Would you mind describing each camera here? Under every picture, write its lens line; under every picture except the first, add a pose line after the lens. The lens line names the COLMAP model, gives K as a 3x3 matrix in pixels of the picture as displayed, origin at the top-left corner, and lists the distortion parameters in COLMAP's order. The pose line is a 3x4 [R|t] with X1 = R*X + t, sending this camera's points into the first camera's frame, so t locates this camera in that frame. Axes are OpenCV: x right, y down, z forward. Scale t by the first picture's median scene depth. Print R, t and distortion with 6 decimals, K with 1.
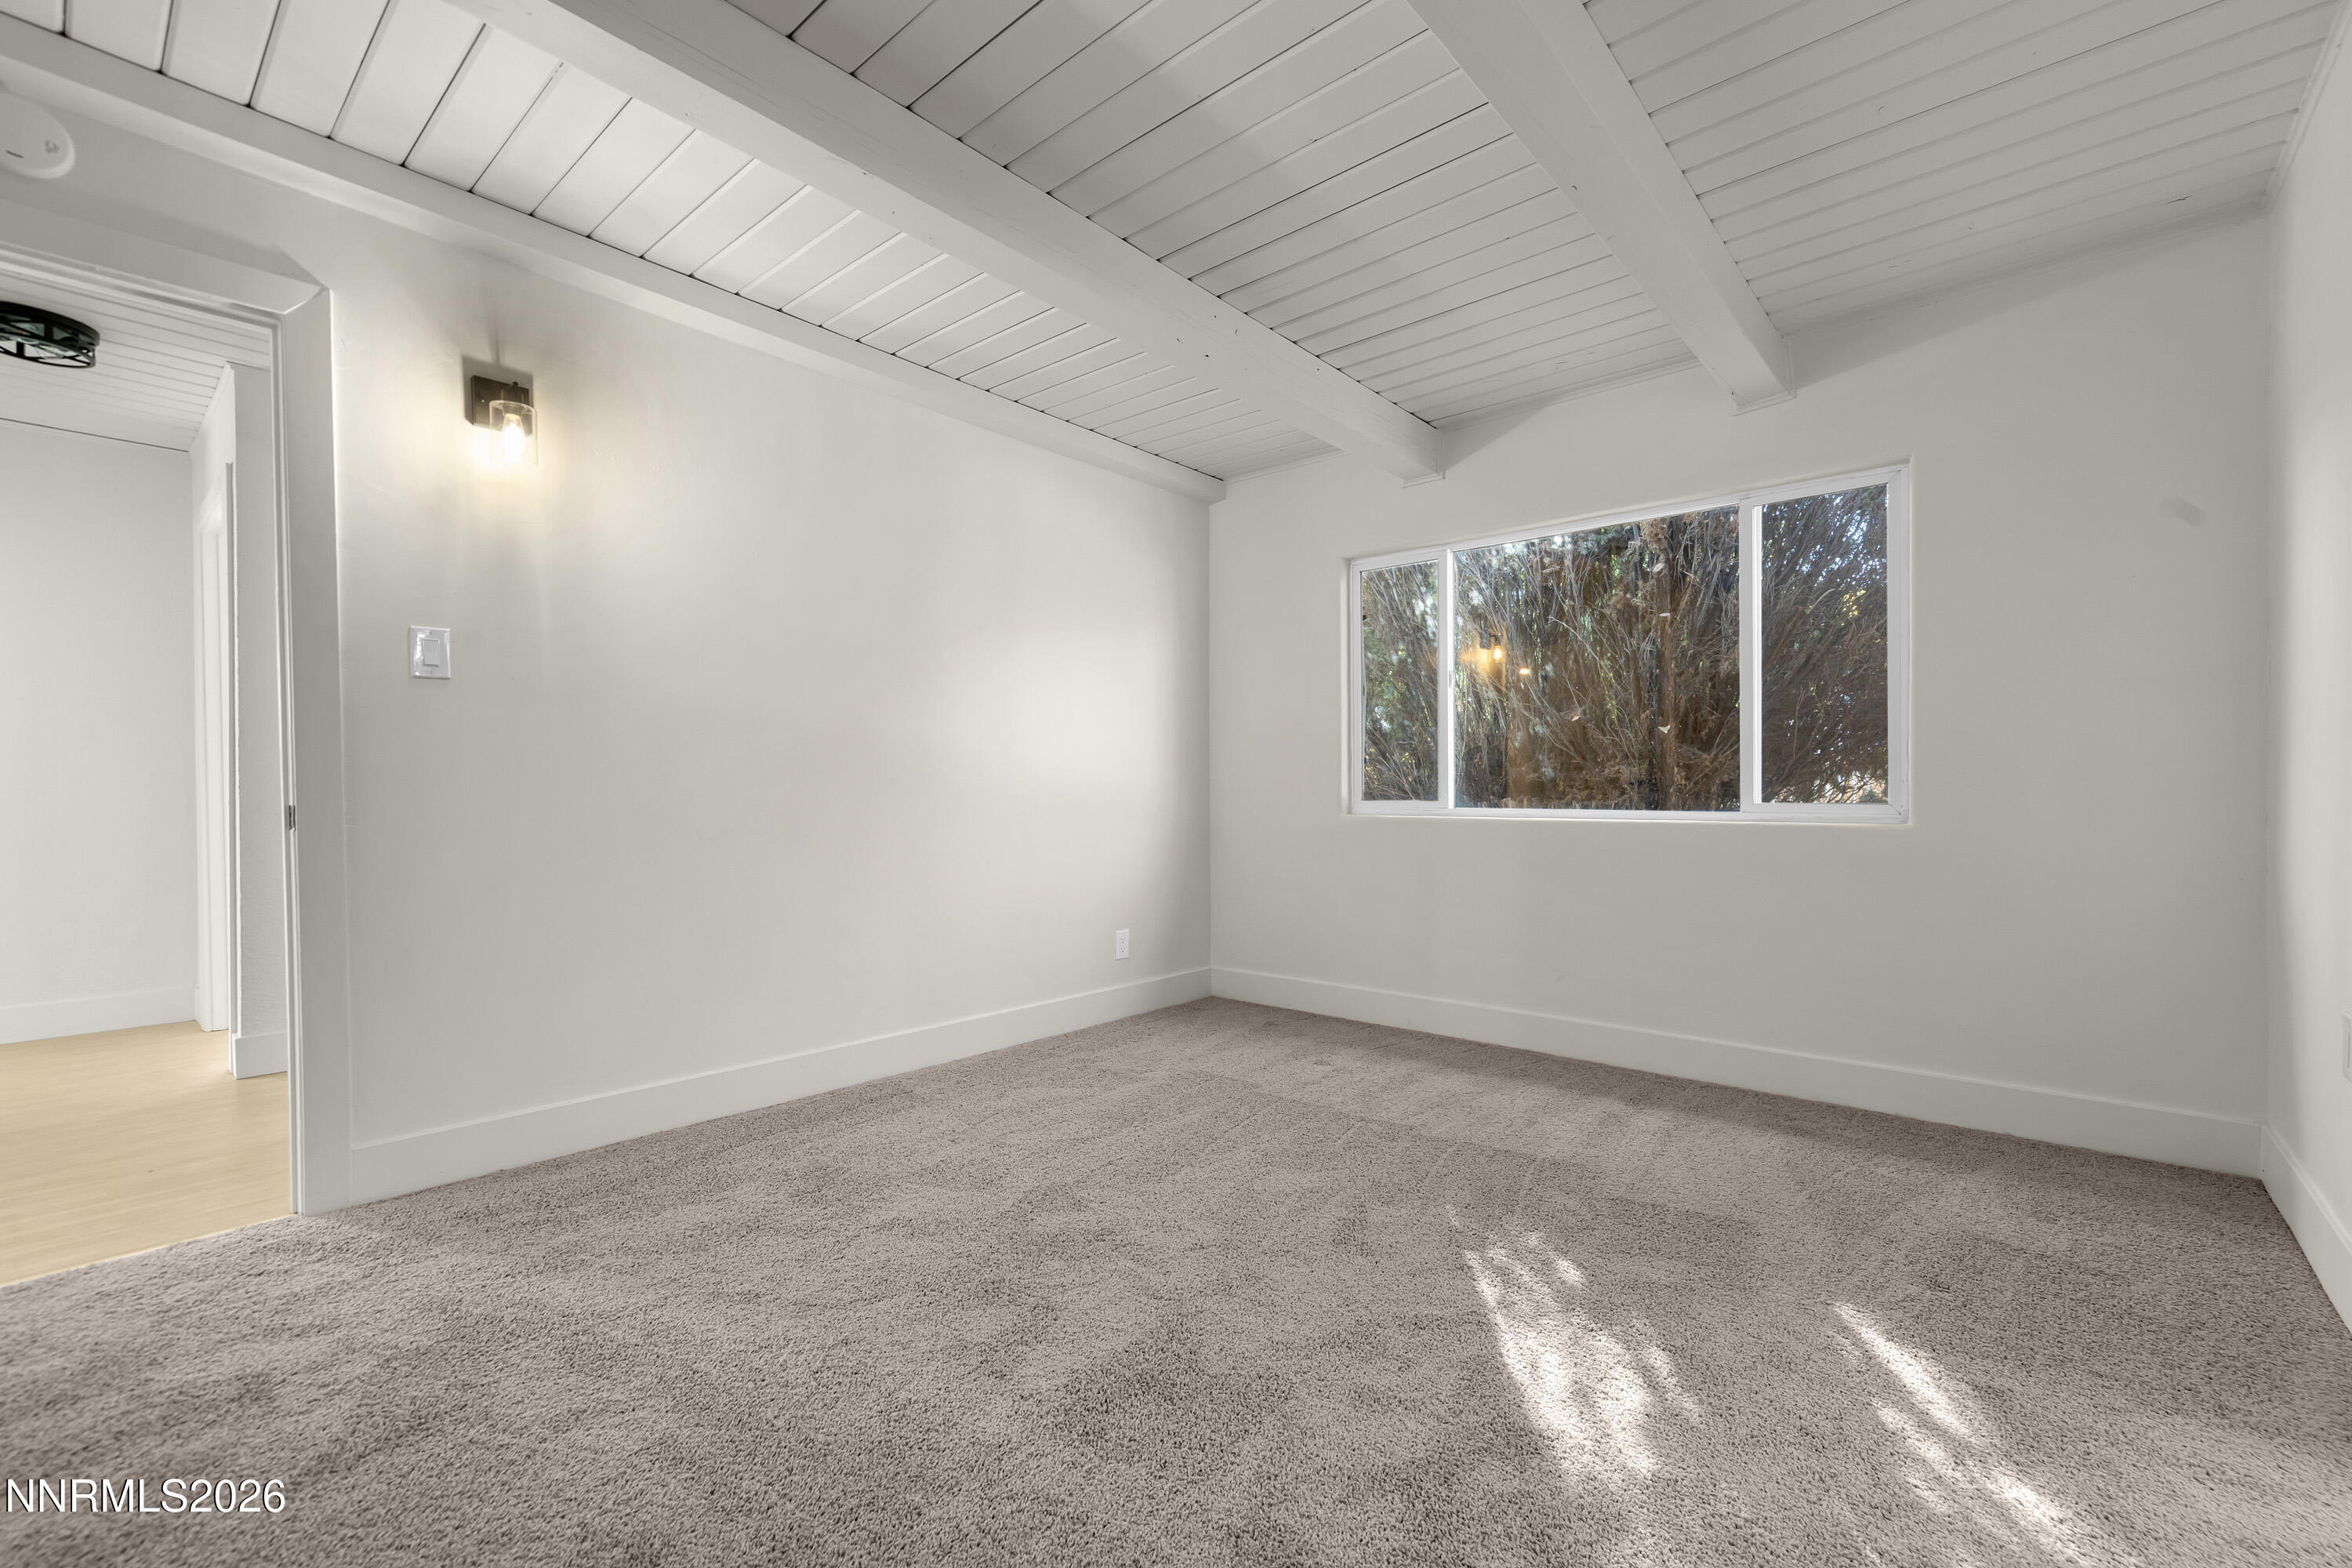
lens RADIAL K [[948.2, 0, 1194.0], [0, 948.2, 790.9], [0, 0, 1]] dist [0.002930, 0.000226]
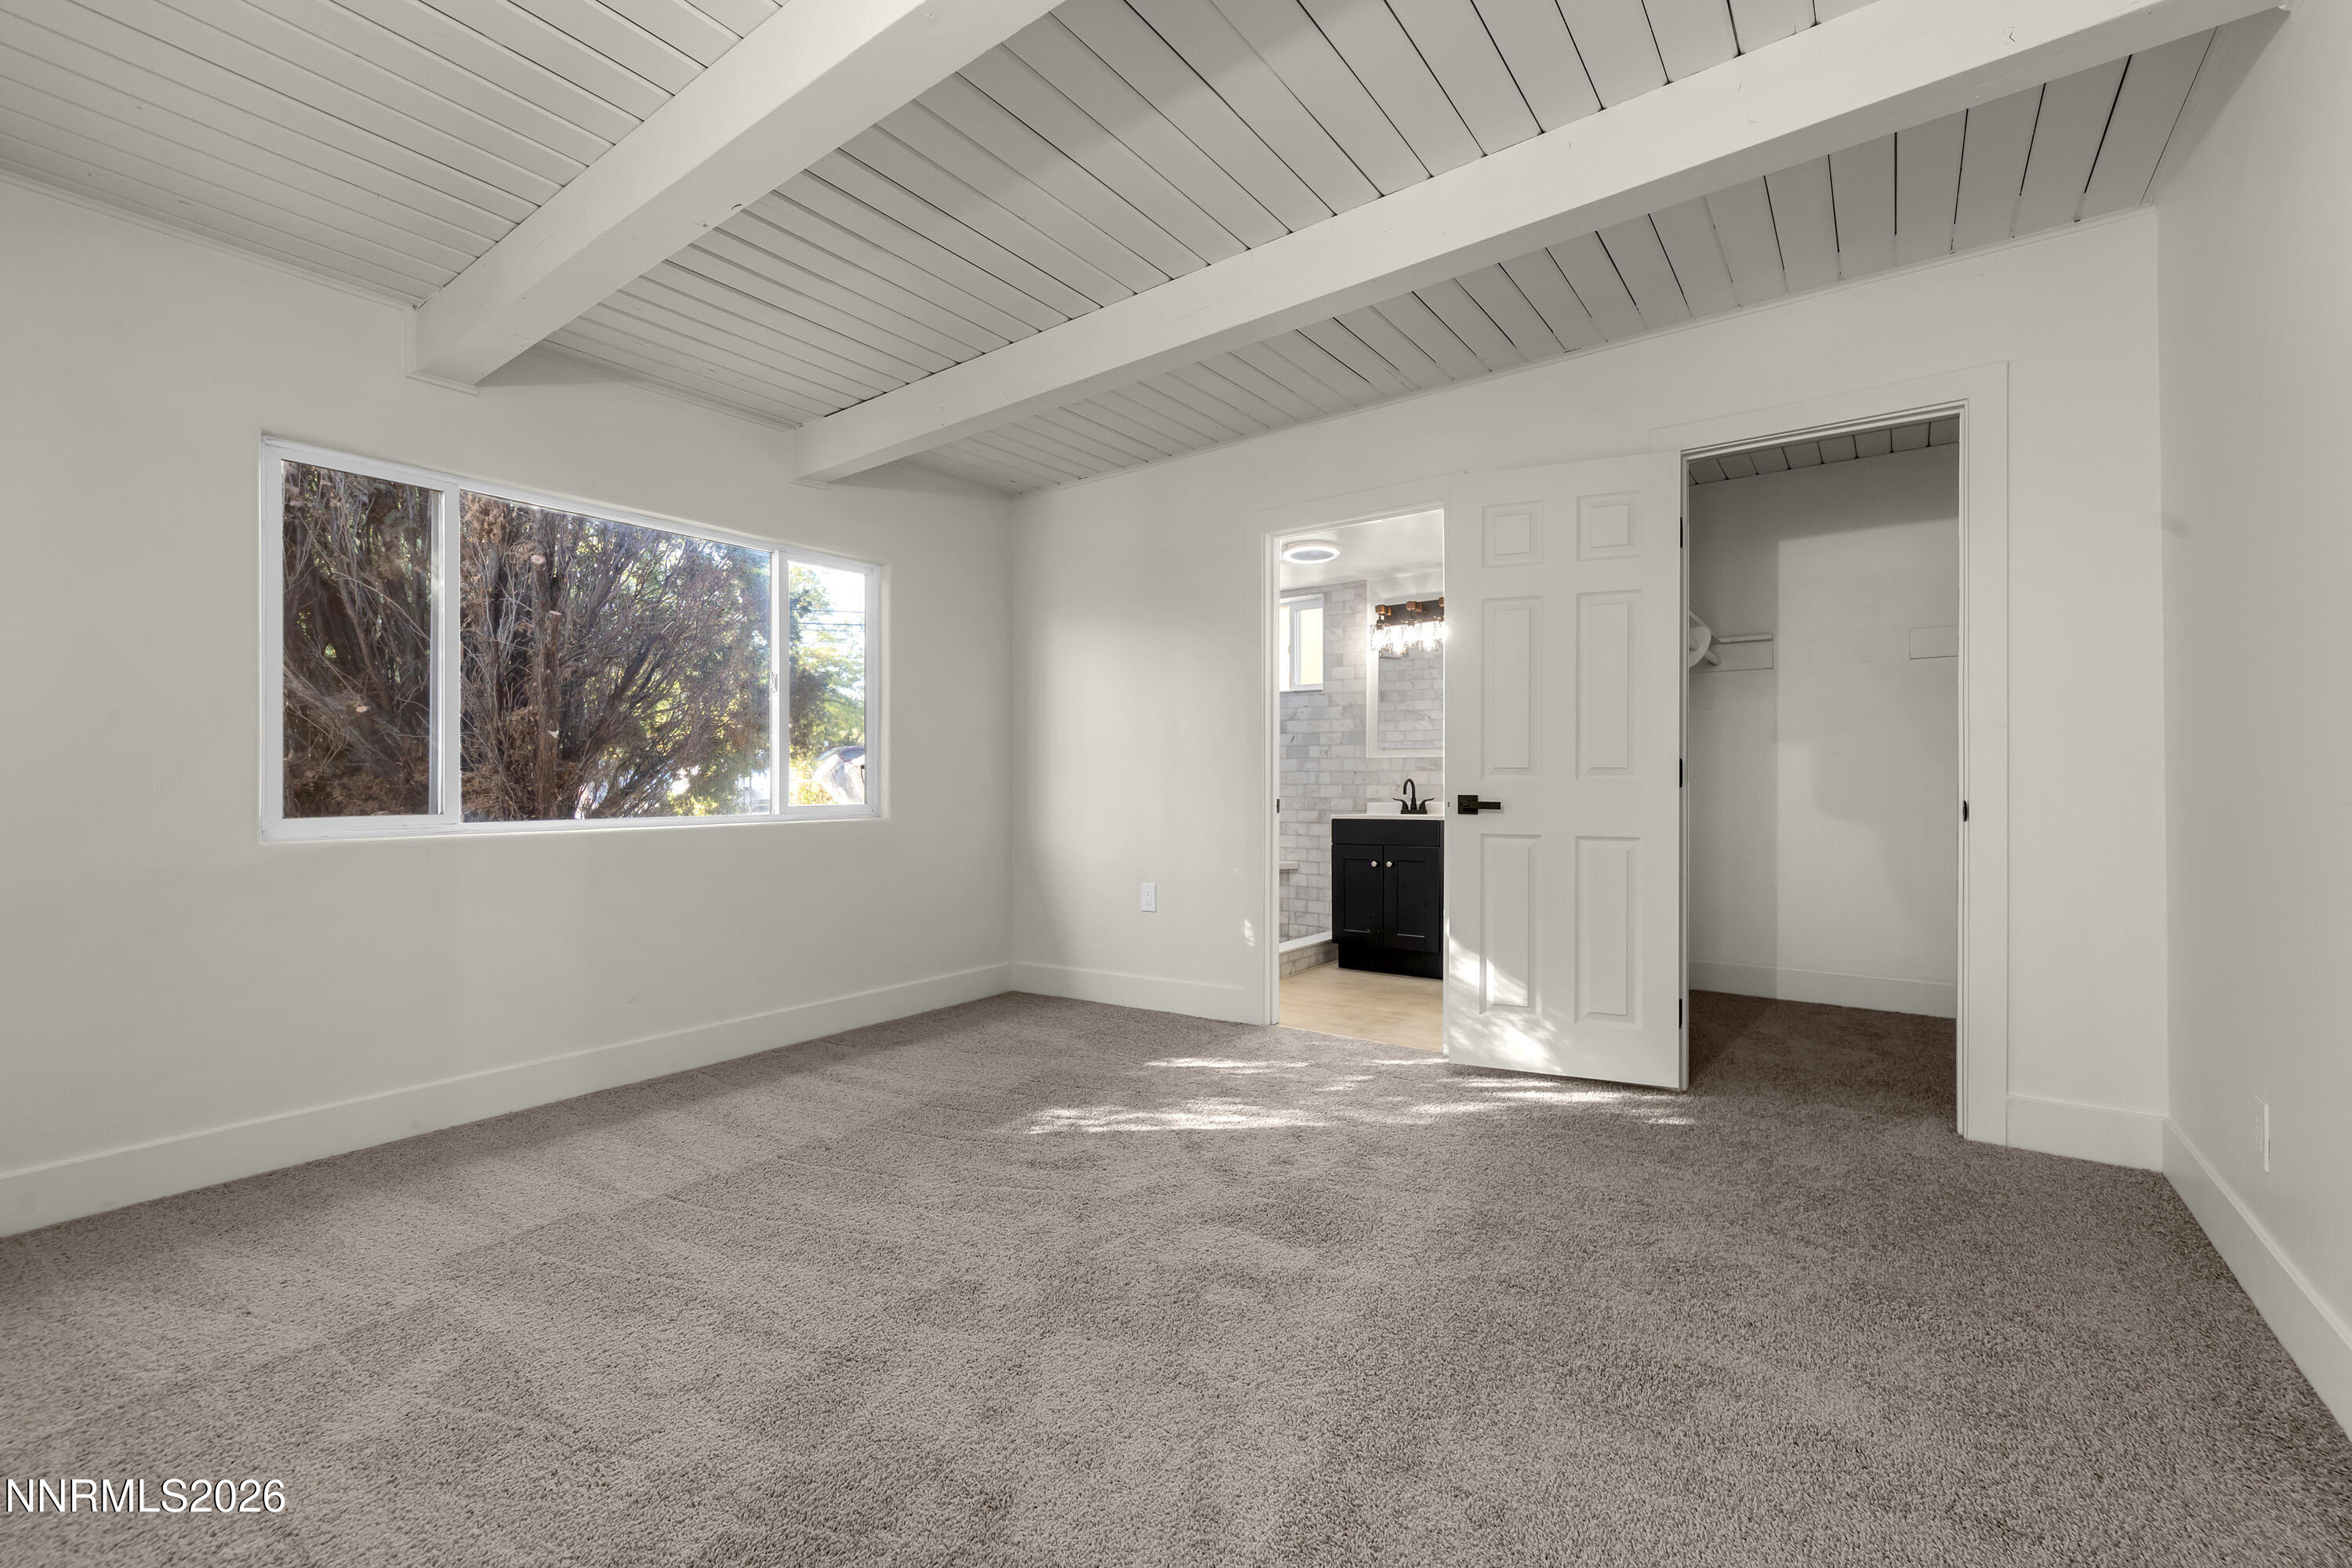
lens RADIAL K [[989.2, 0, 1176.0], [0, 989.2, 784.0], [0, 0, 1]] dist [0.000401, -0.000001]
pose [[-0.057288, 0.005226, 0.998344, -0.804343], [0.018431, 0.999821, -0.004176, 0.002224], [-0.998188, 0.018161, -0.057374, 0.686480]]
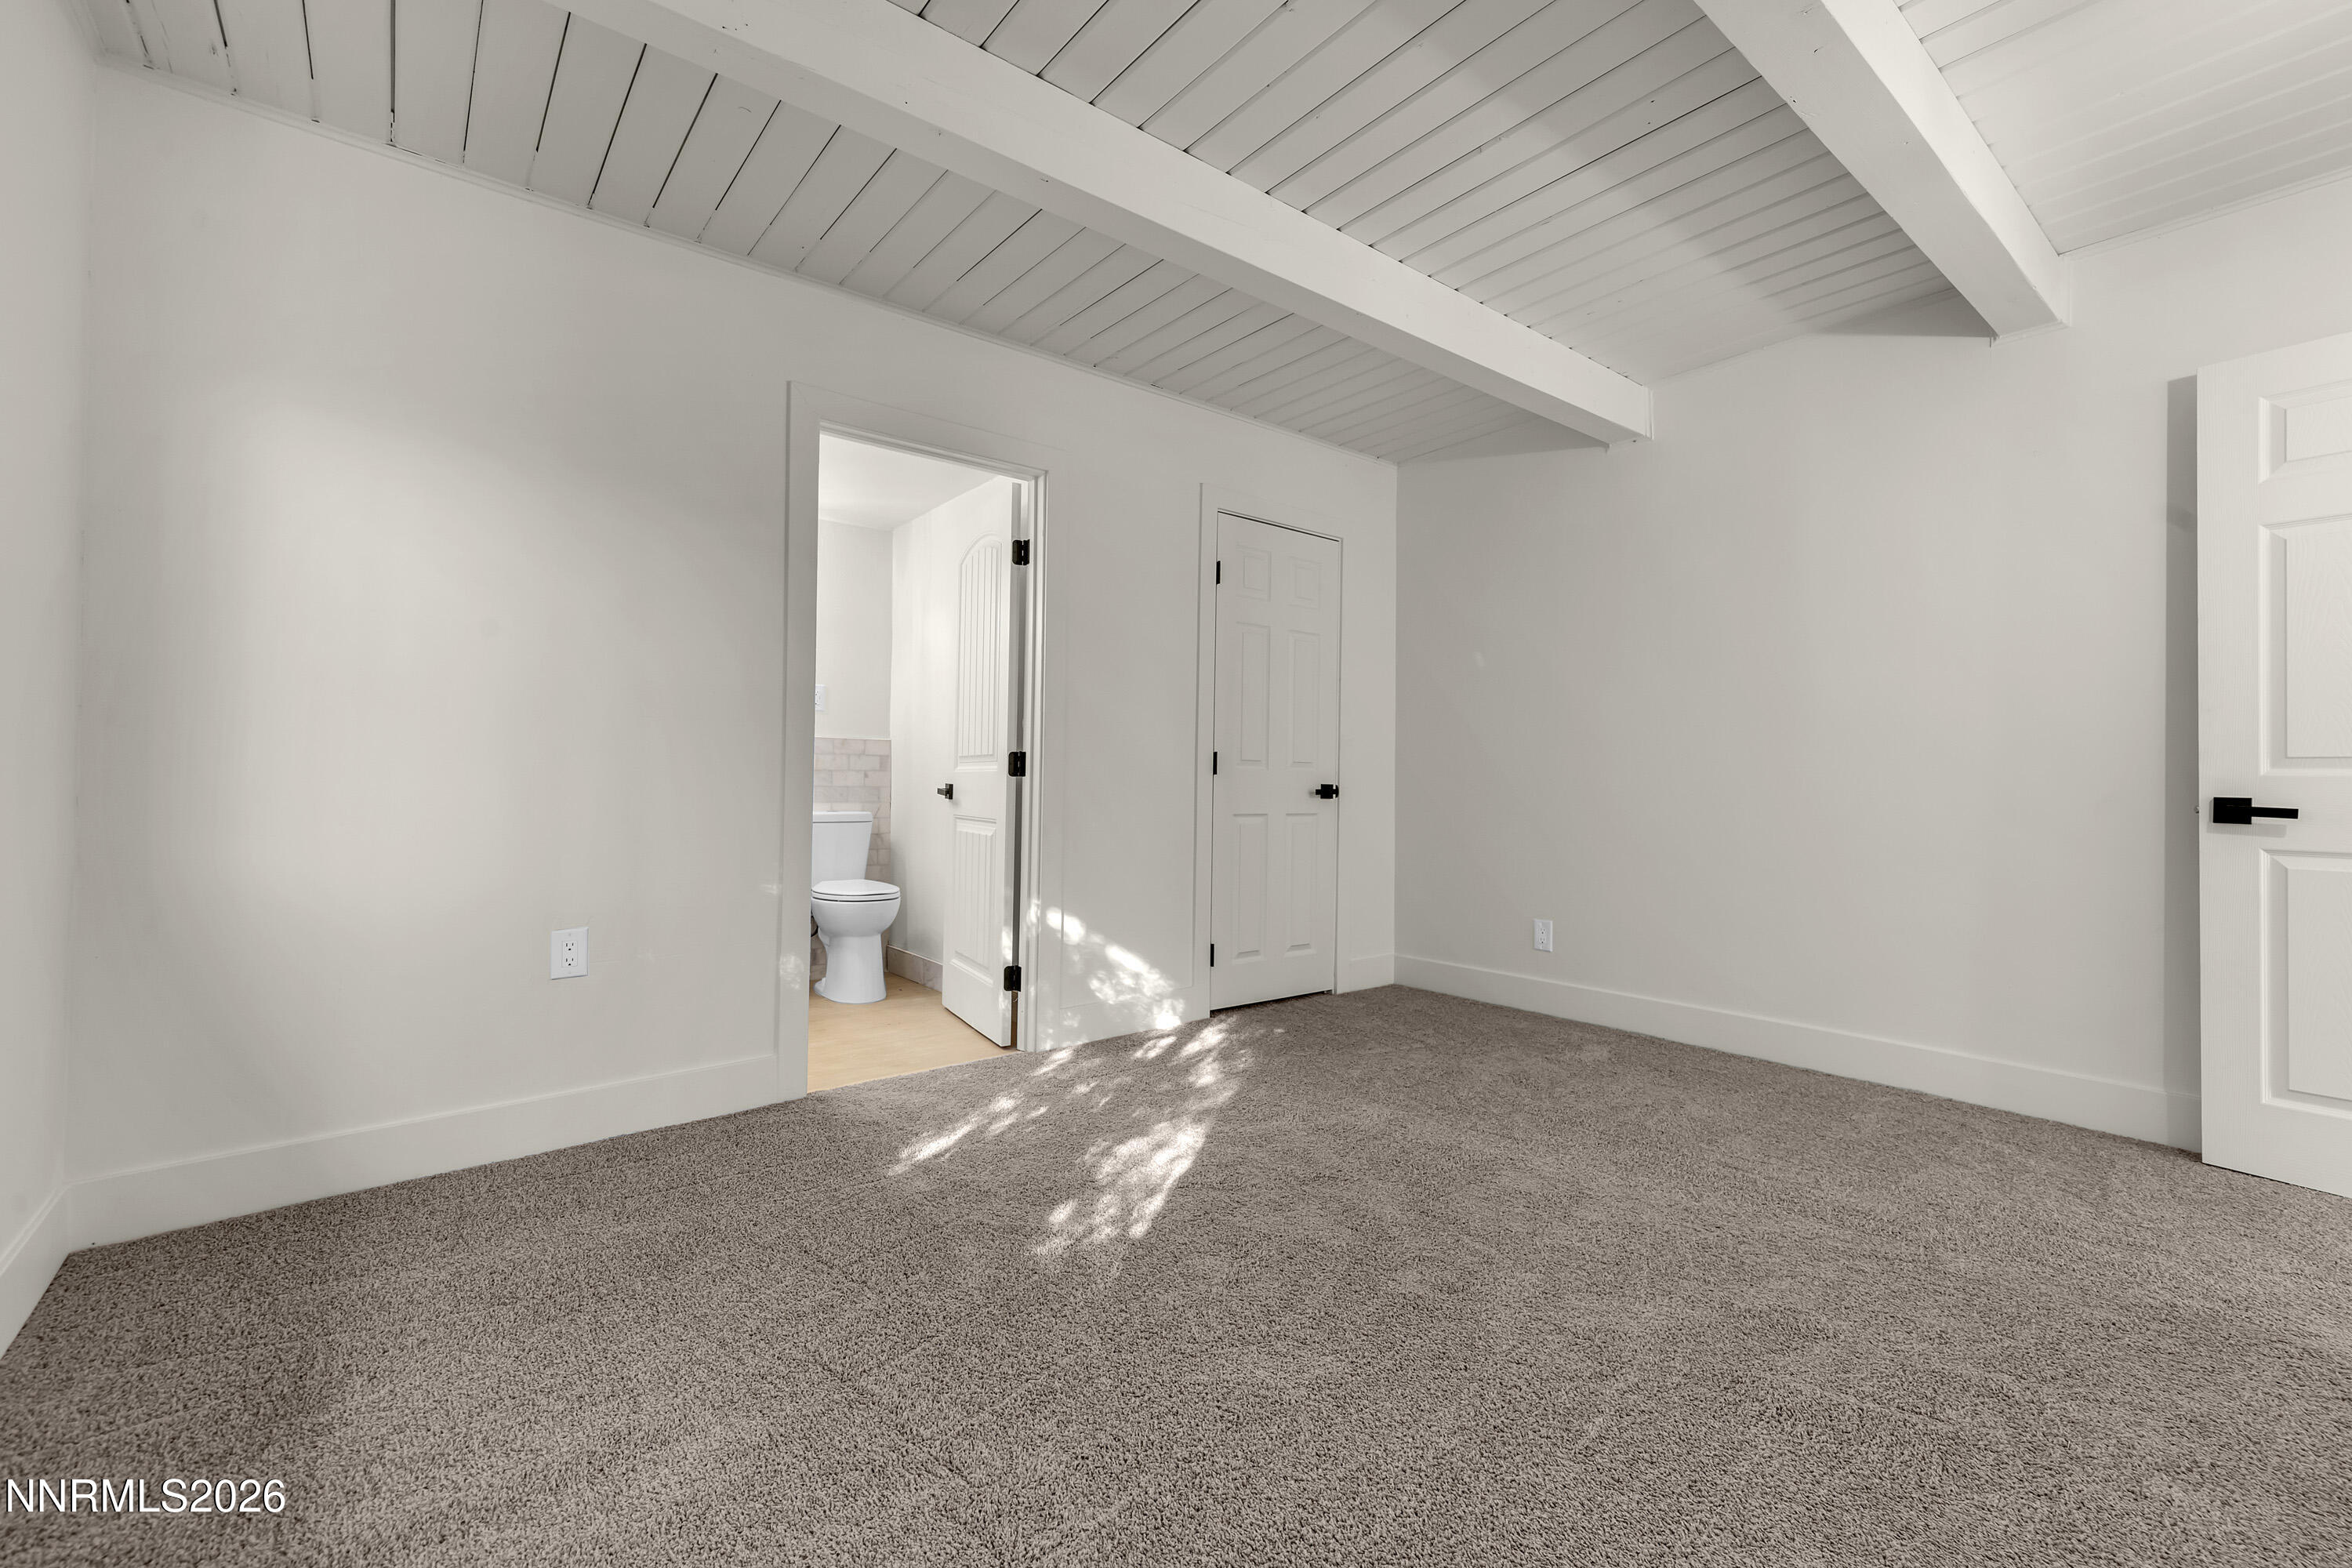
lens RADIAL K [[989.2, 0, 1176.0], [0, 989.2, 784.0], [0, 0, 1]] dist [0.000401, -0.000001]
pose [[-0.979956, -0.001118, 0.199211, 0.032778], [0.001785, 0.999895, 0.014392, 0.004752], [-0.199206, 0.014459, -0.979851, 1.428906]]
